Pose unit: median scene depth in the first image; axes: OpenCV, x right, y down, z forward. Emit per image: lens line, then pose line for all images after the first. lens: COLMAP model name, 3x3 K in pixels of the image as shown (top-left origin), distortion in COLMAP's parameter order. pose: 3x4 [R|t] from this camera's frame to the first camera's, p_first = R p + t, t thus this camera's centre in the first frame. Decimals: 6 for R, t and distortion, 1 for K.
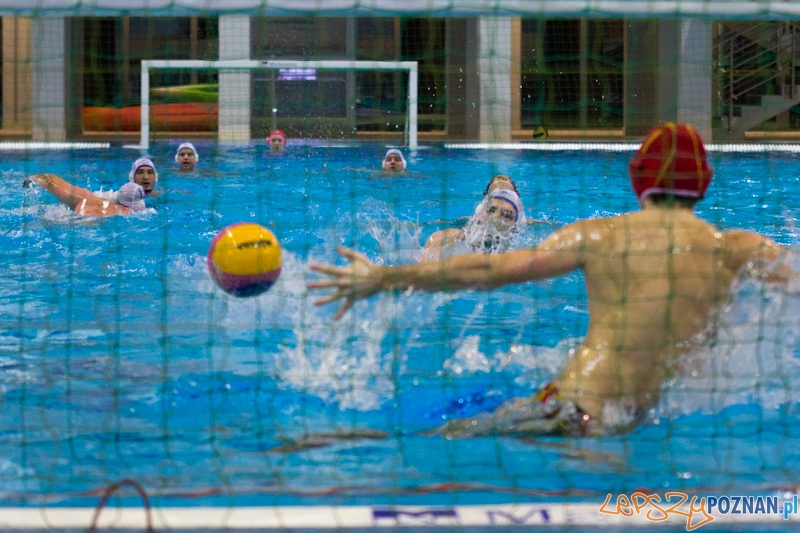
lens RADIAL K [[4075.1, 0, 400.0], [0, 4075.1, 266.5], [0, 0, 1]] dist [1.272850, 10.808634]
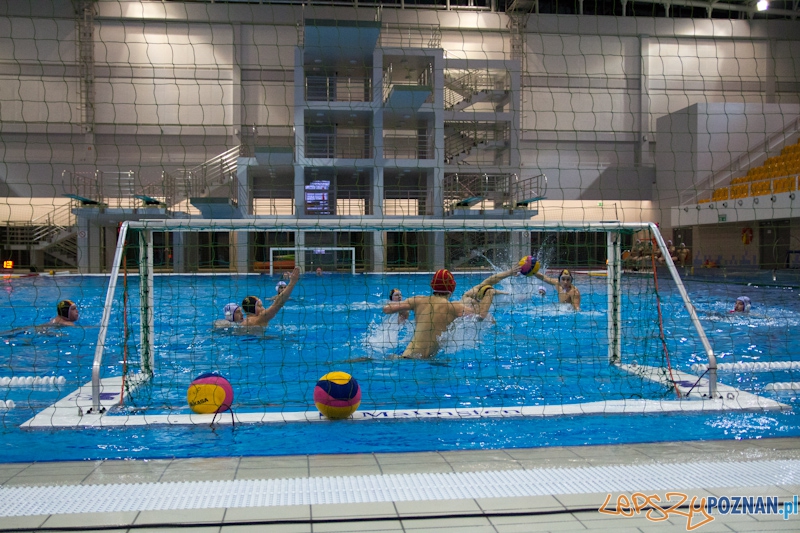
lens RADIAL K [[4075.1, 0, 400.0], [0, 4075.1, 266.5], [0, 0, 1]] dist [1.272850, 10.808634]
pose [[0.998419, -0.005912, 0.055889, -0.145141], [0.007781, 0.999415, -0.033291, 0.076288], [-0.055659, 0.033674, 0.997882, -2.324101]]
